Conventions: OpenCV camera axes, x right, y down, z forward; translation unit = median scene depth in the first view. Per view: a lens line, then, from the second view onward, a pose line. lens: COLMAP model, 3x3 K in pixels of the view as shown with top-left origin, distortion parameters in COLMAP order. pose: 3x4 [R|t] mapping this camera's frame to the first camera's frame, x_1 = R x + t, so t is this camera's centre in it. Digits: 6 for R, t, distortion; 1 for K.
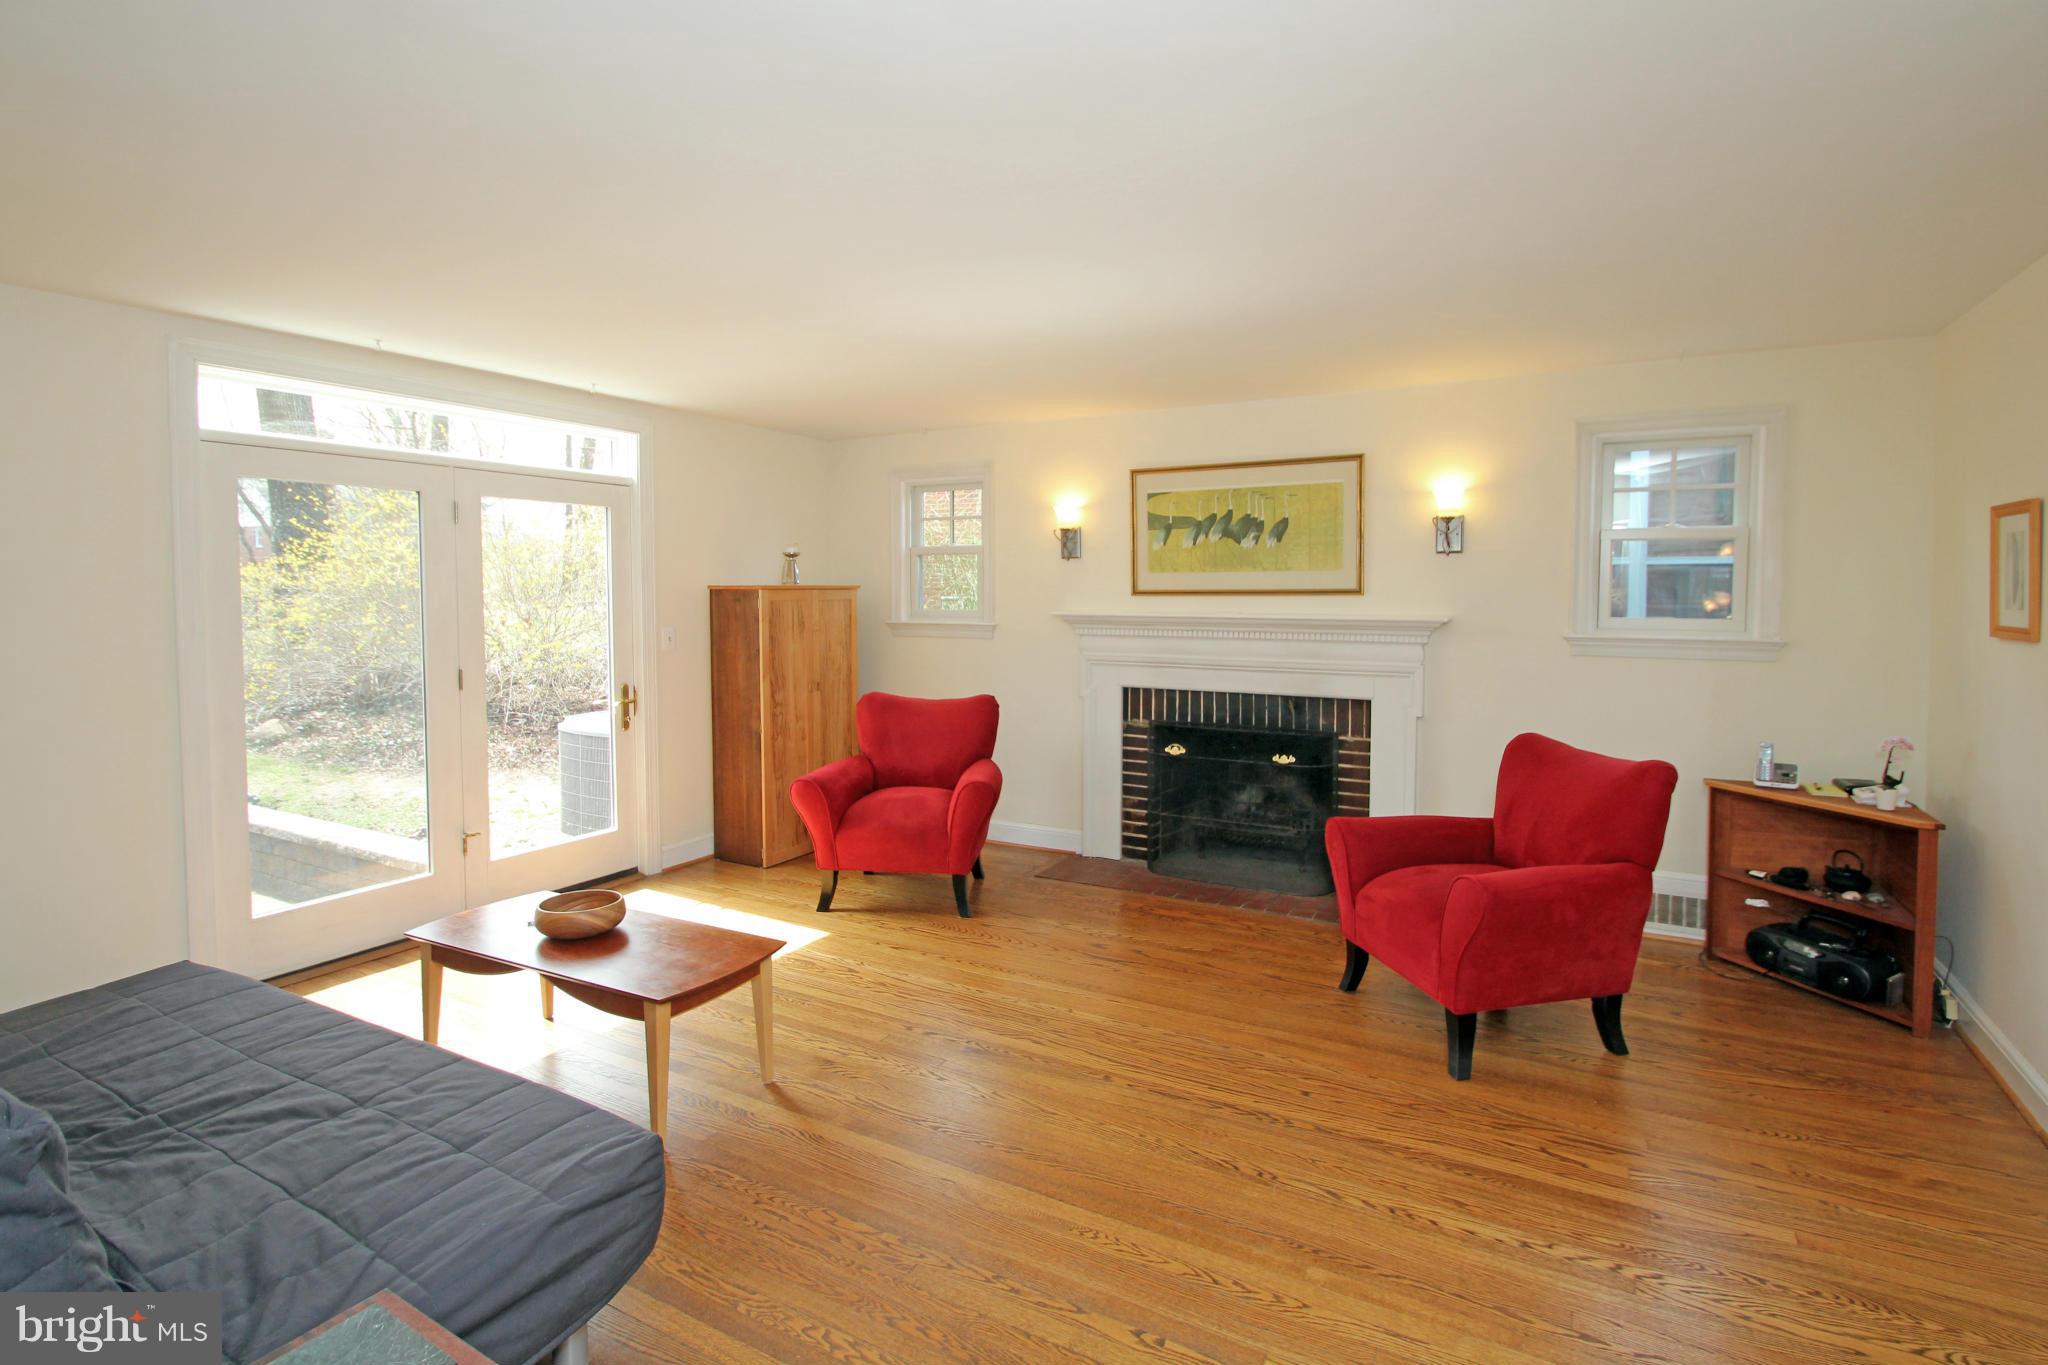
lens RADIAL K [[983.1, 0, 1049.9], [0, 983.1, 633.6], [0, 0, 1]] dist [0.004604, 0.000036]
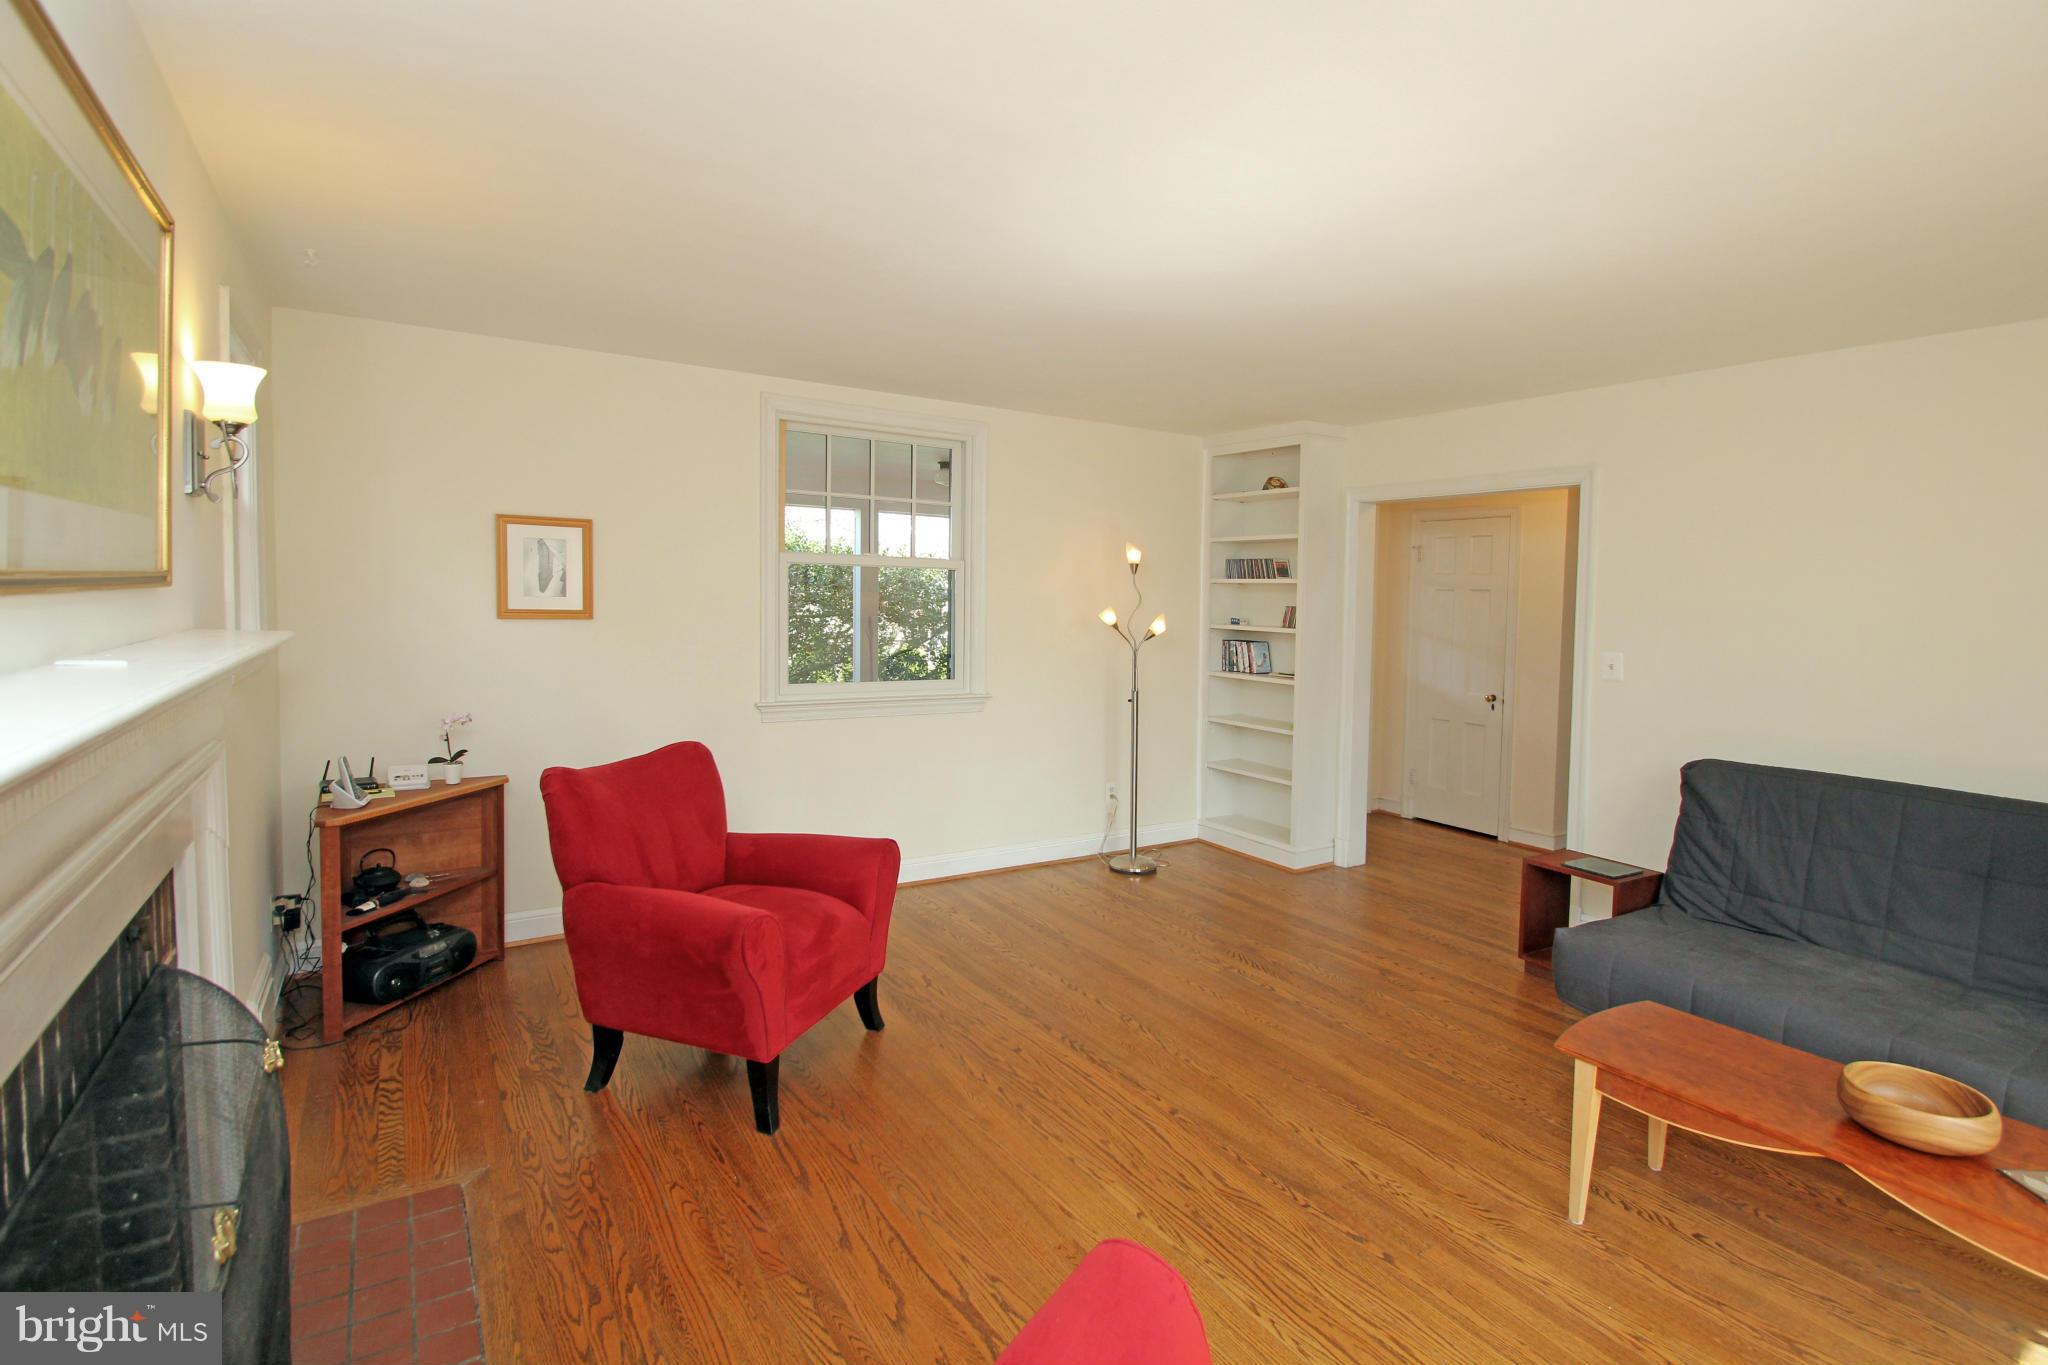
lens RADIAL K [[984.8, 0, 1083.0], [0, 984.8, 621.4], [0, 0, 1]] dist [0.003818, -0.000163]
pose [[-0.893556, -0.030662, 0.447904, -0.172992], [-0.001805, 0.997902, 0.064712, -0.049674], [-0.448949, 0.057016, -0.891737, 1.177032]]
